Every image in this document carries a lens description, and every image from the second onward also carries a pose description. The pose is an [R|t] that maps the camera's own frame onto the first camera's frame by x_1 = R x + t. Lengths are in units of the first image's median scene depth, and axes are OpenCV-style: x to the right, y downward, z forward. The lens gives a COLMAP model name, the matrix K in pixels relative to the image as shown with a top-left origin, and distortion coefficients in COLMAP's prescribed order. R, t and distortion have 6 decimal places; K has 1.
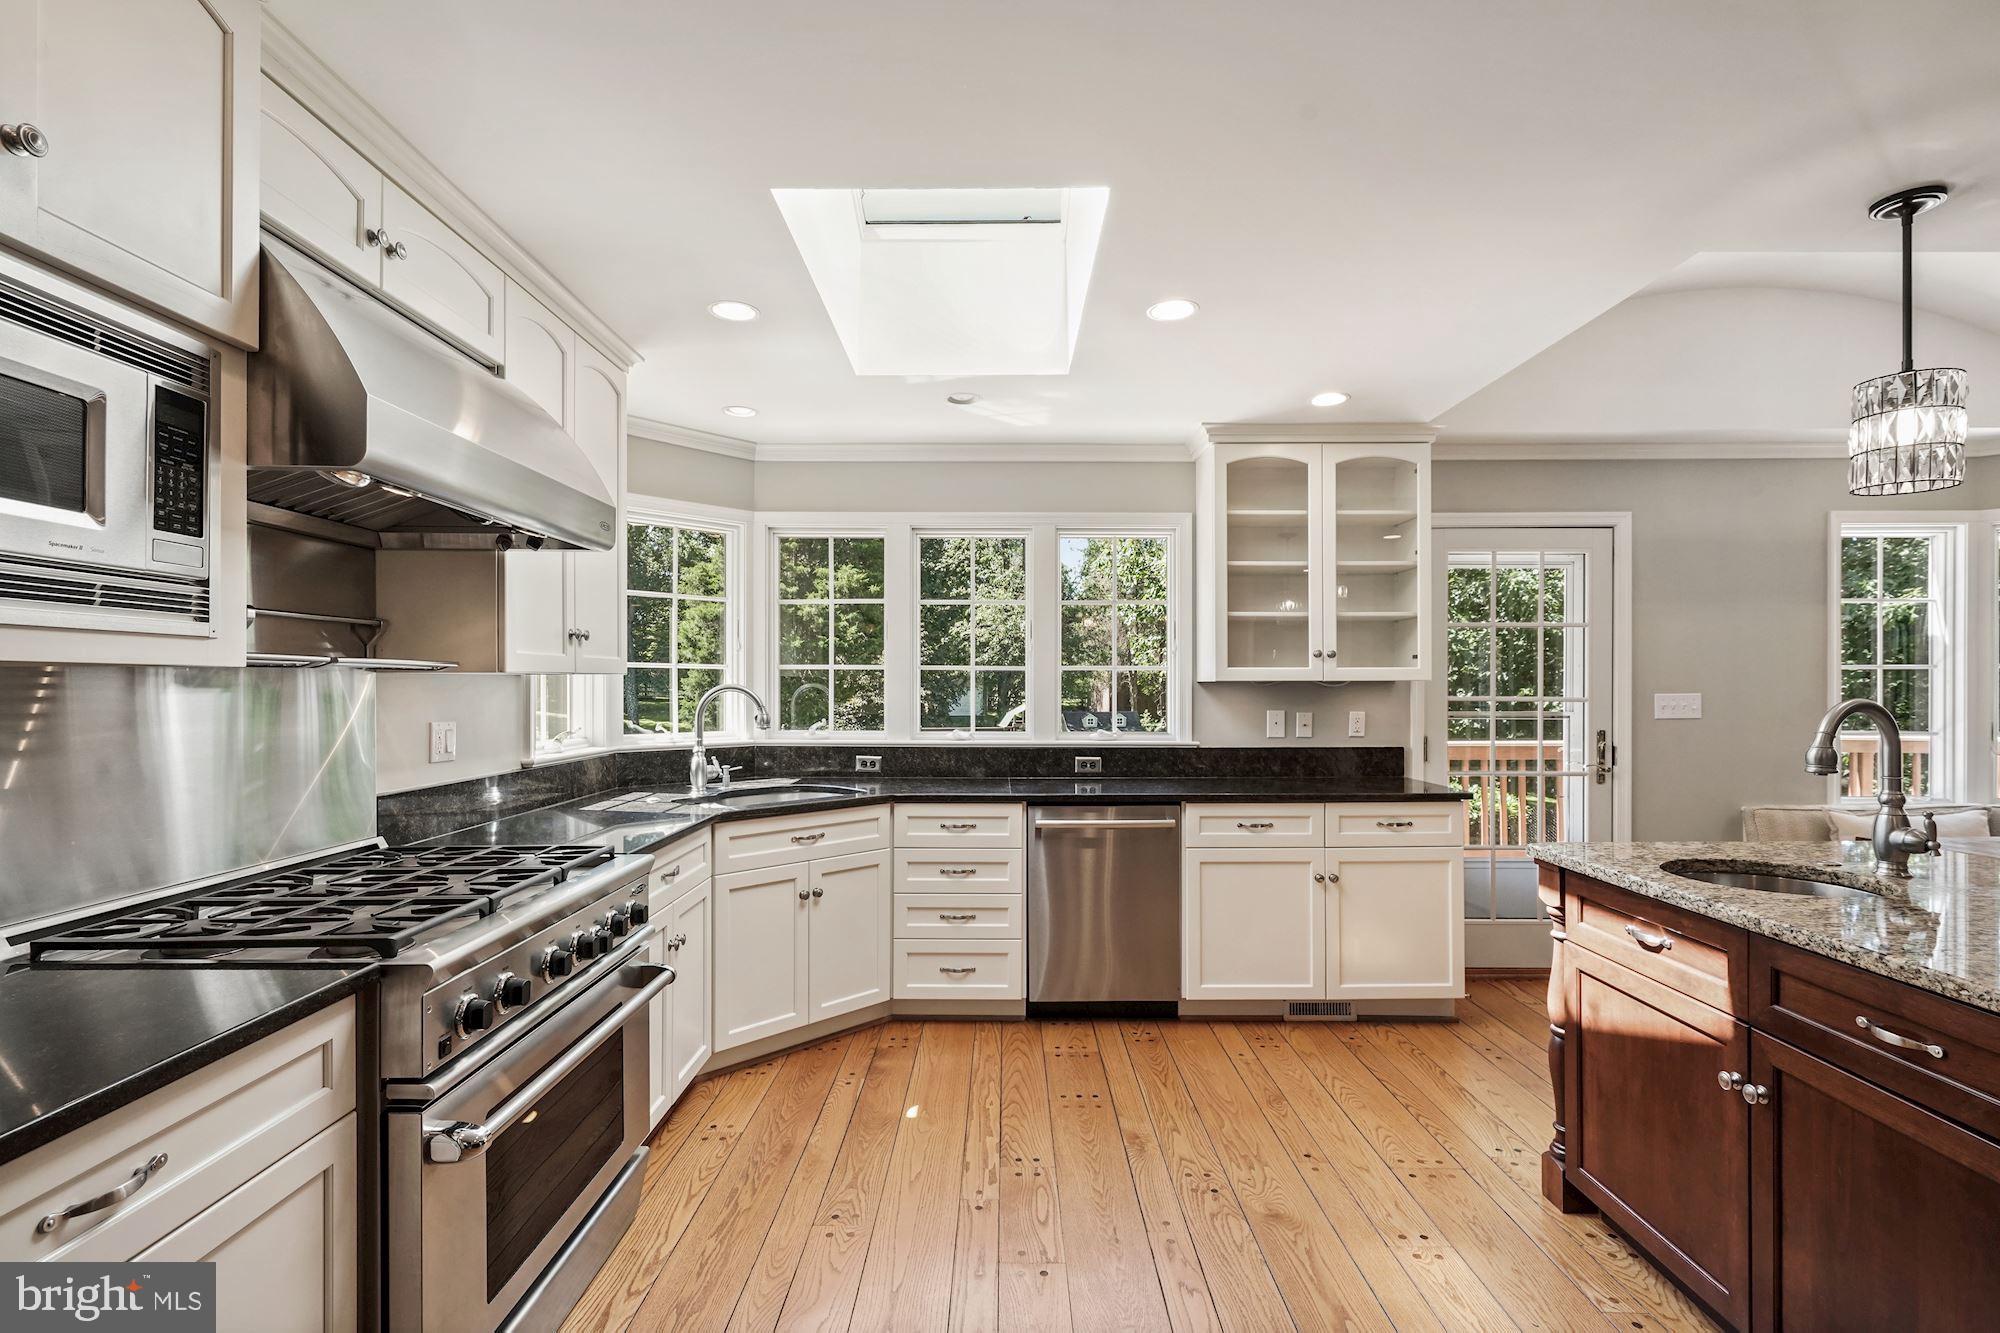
lens RADIAL K [[918.9, 0, 997.6], [0, 918.9, 675.6], [0, 0, 1]] dist [-0.002929, -0.000281]
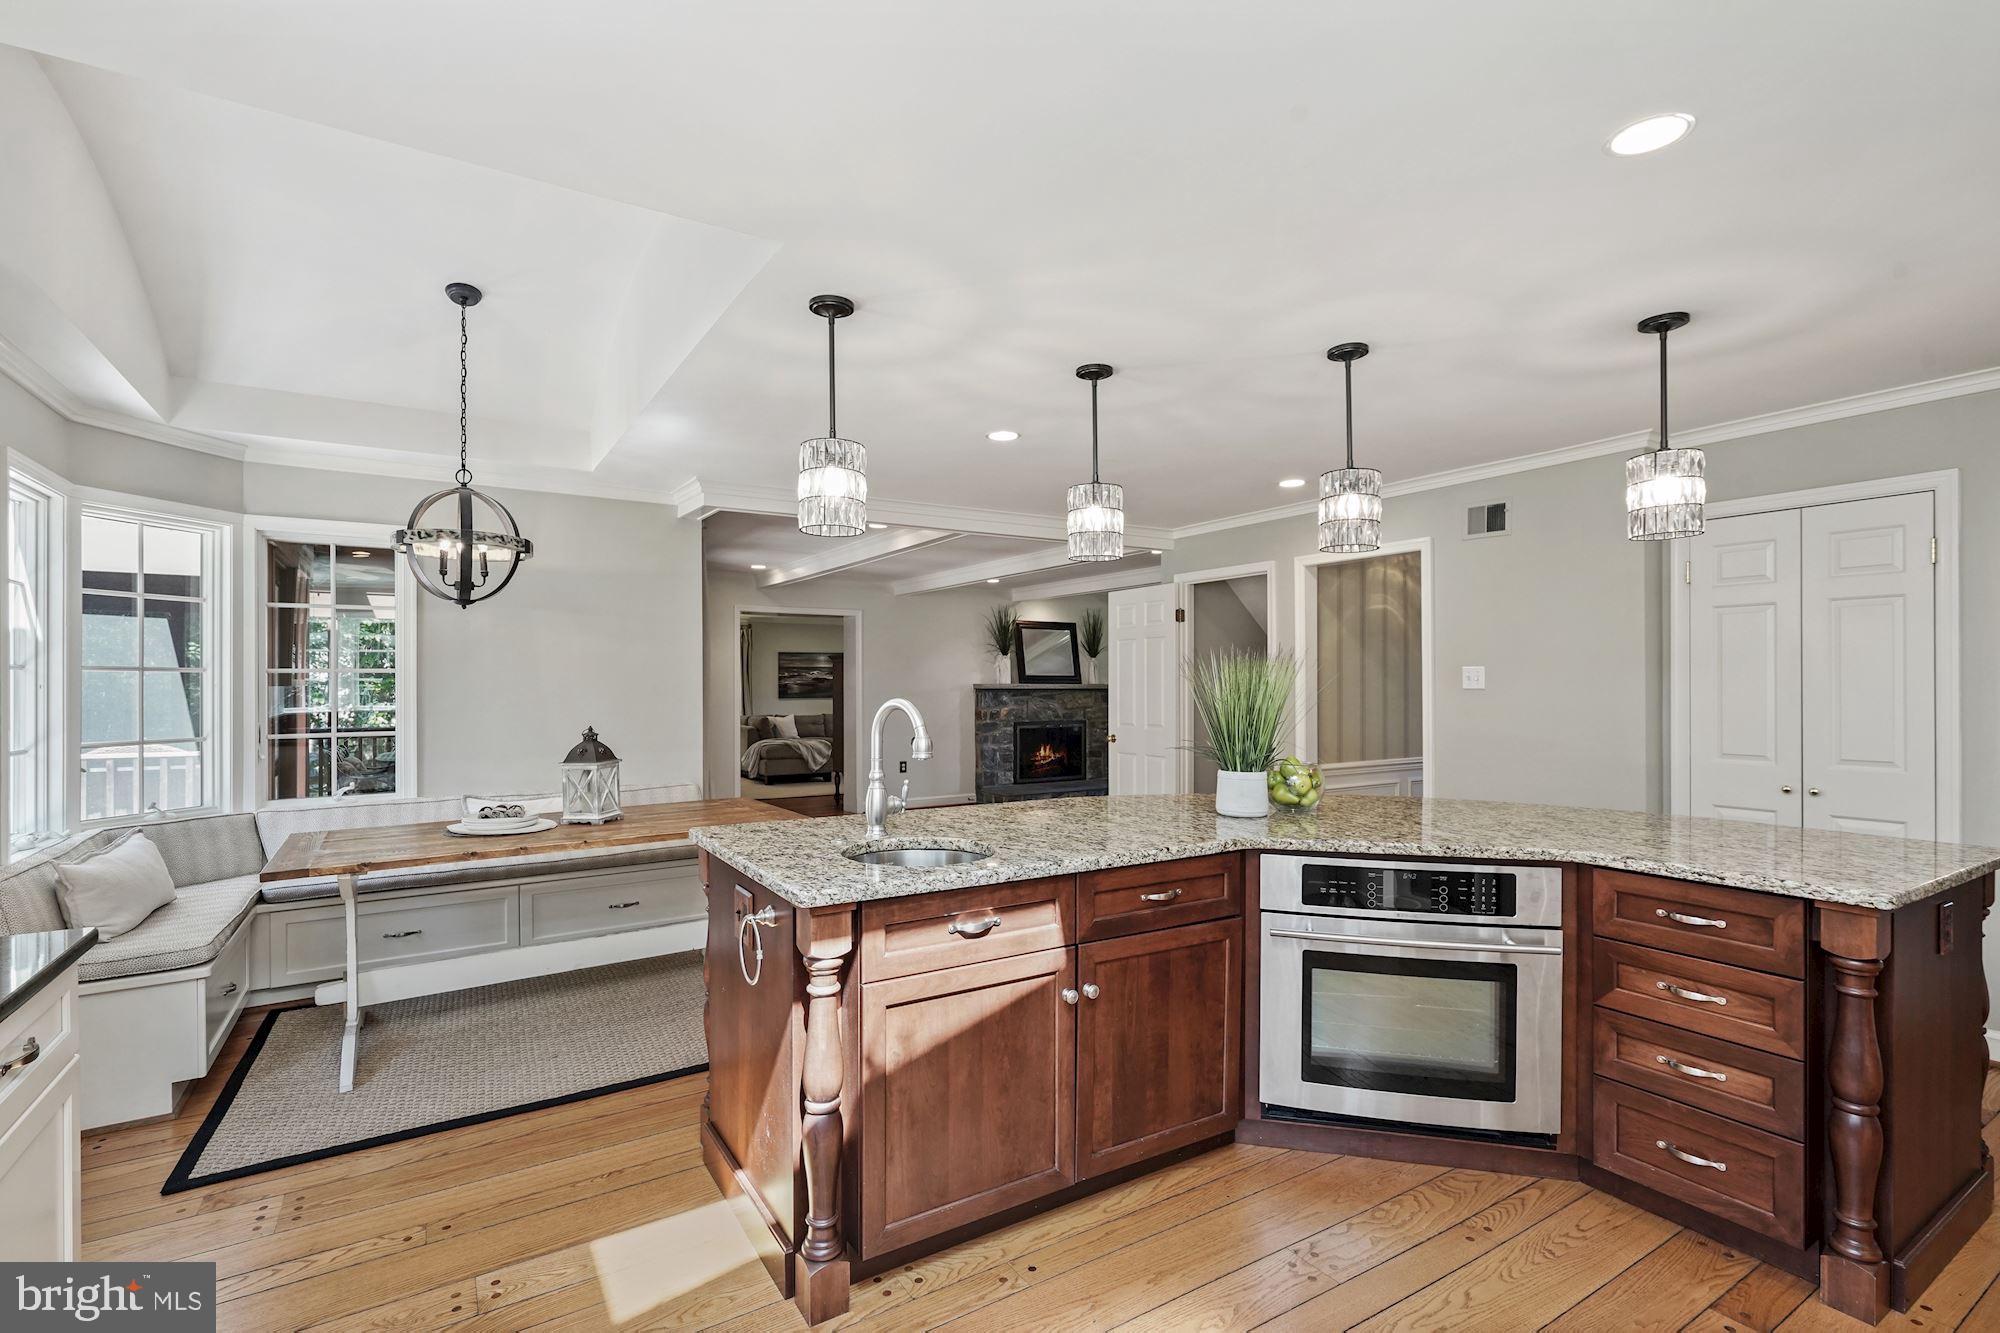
lens RADIAL K [[918.9, 0, 995.8], [0, 918.9, 680.4], [0, 0, 1]] dist [-0.002929, -0.000281]
pose [[-0.526216, 0.004431, 0.850340, -0.180215], [-0.002243, 0.999976, -0.006598, 0.007391], [-0.850348, -0.005379, -0.526193, 1.344170]]
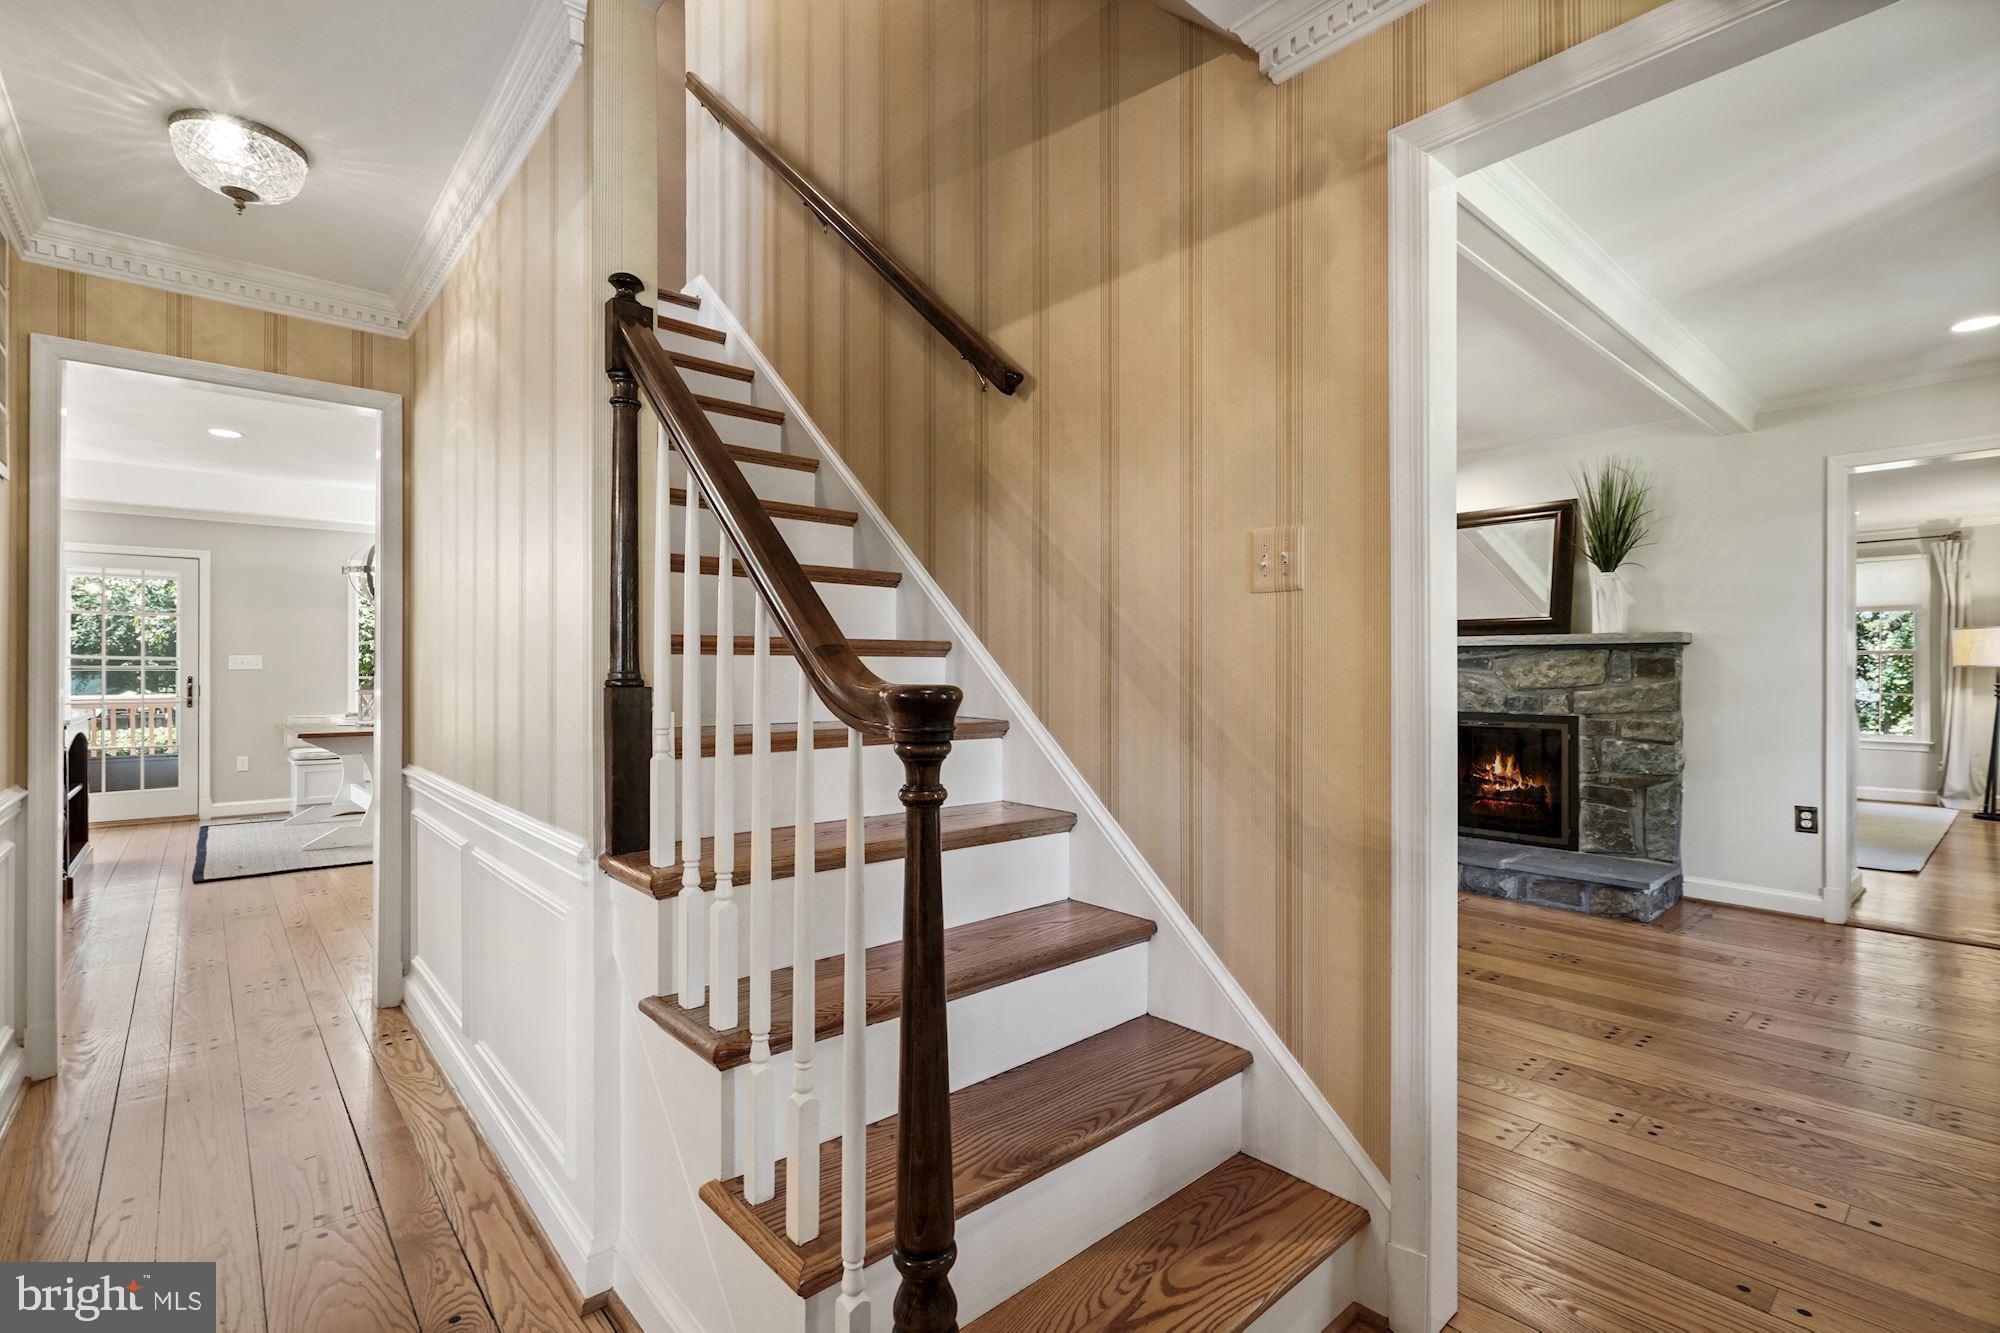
lens RADIAL K [[918.9, 0, 1000.2], [0, 918.9, 667.1], [0, 0, 1]] dist [-0.002929, -0.000281]
pose [[0.752439, 0.002130, 0.658659, 1.473094], [-0.002935, 0.999996, 0.000120, 0.082145], [-0.658656, -0.002024, 0.752442, -2.850950]]
